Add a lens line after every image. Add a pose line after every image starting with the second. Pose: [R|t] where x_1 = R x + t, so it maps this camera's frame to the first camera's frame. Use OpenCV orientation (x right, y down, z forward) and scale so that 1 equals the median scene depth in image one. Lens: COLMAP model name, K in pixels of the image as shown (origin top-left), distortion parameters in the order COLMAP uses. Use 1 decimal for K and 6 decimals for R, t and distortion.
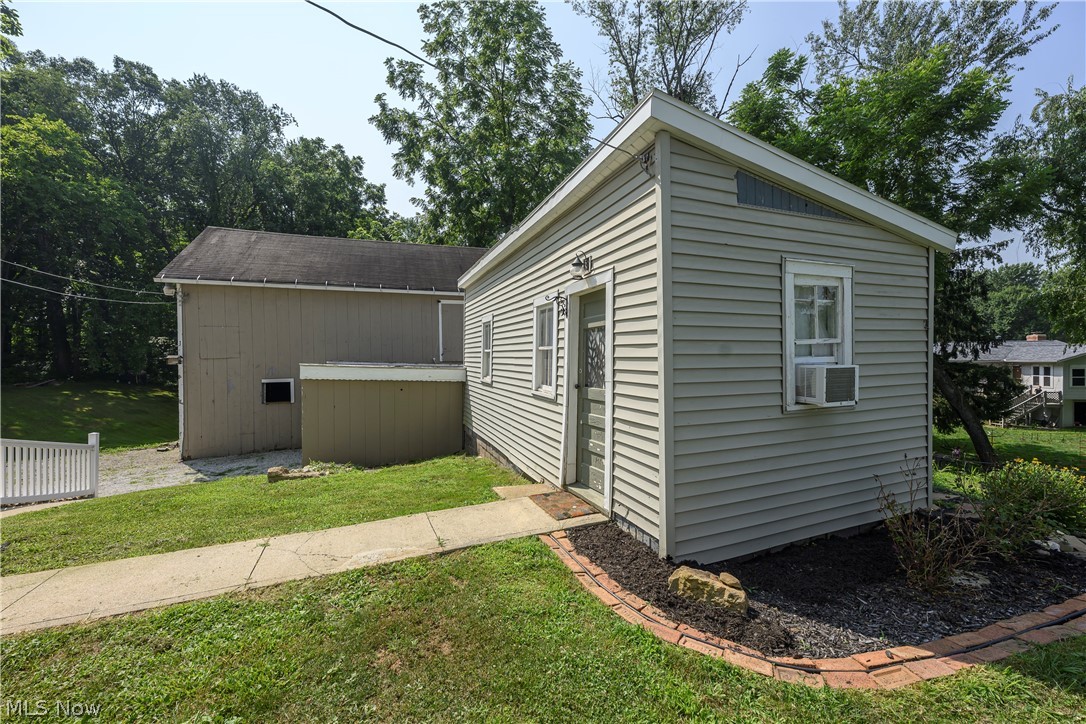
lens RADIAL K [[427.8, 0, 548.3], [0, 427.8, 360.8], [0, 0, 1]] dist [-0.000444, 0.000333]
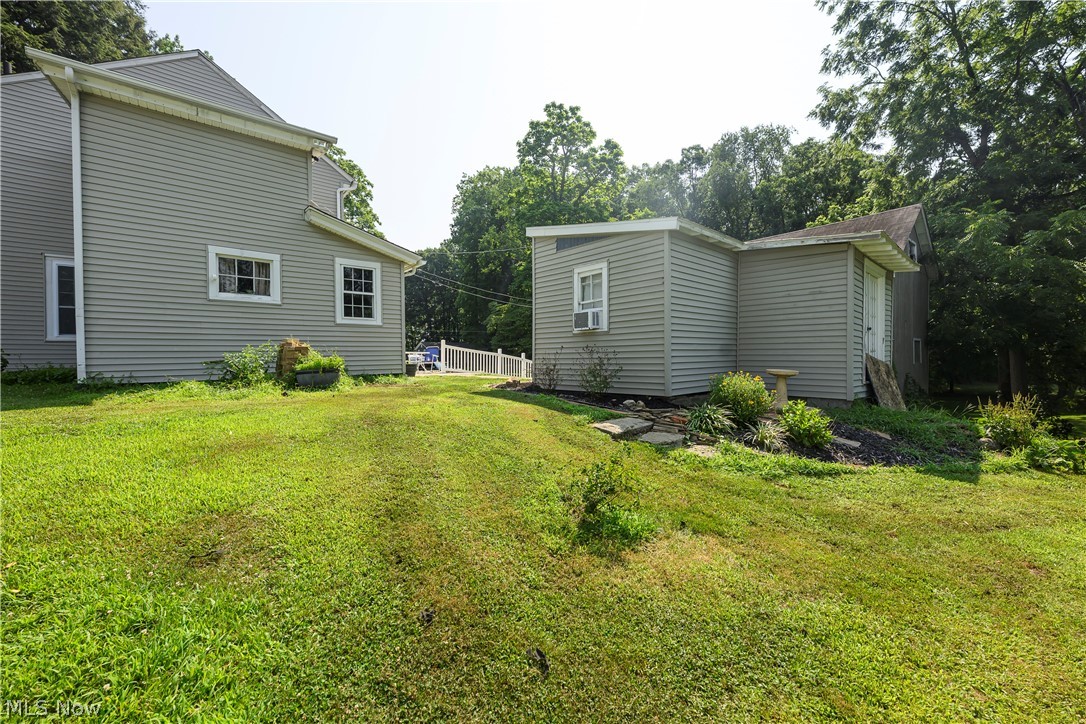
lens RADIAL K [[427.8, 0, 519.7], [0, 427.8, 353.9], [0, 0, 1]] dist [-0.000444, 0.000333]
pose [[0.310400, -0.001095, -0.950605, 0.265190], [-0.009554, 0.999945, -0.004271, 0.023931], [0.950558, 0.010408, 0.310372, 0.000866]]
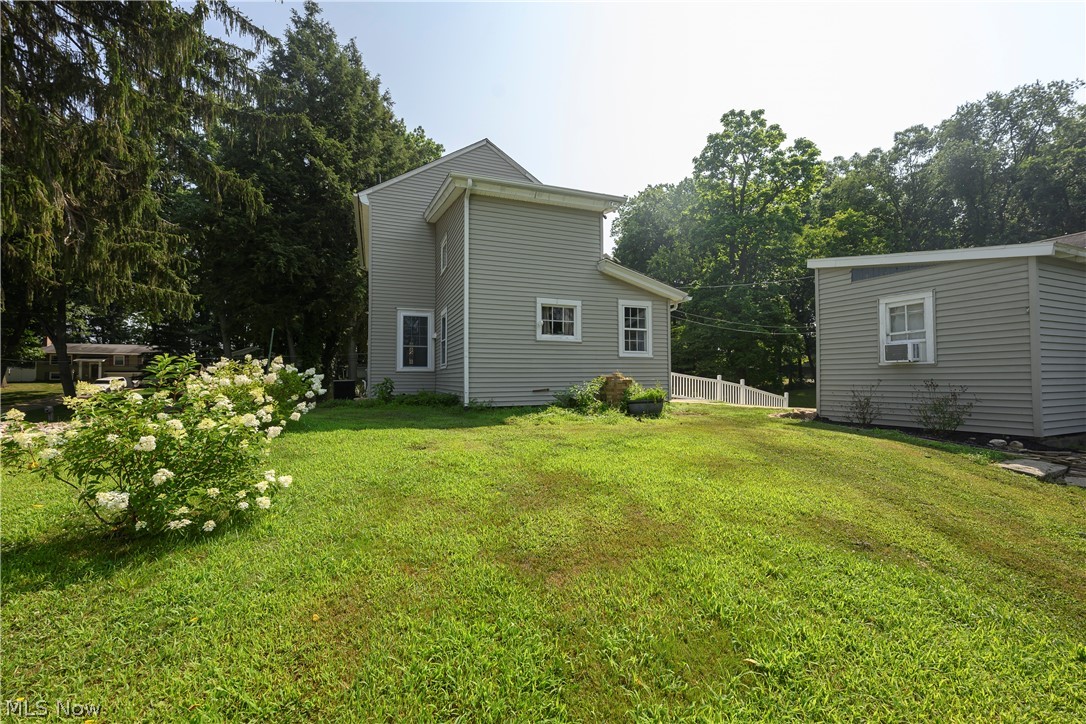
lens RADIAL K [[427.8, 0, 522.8], [0, 427.8, 364.5], [0, 0, 1]] dist [-0.000444, 0.000333]
pose [[-0.013088, -0.023475, -0.999639, 0.281917], [-0.012065, 0.999655, -0.023317, 0.018681], [0.999842, 0.011756, -0.013366, -0.084341]]
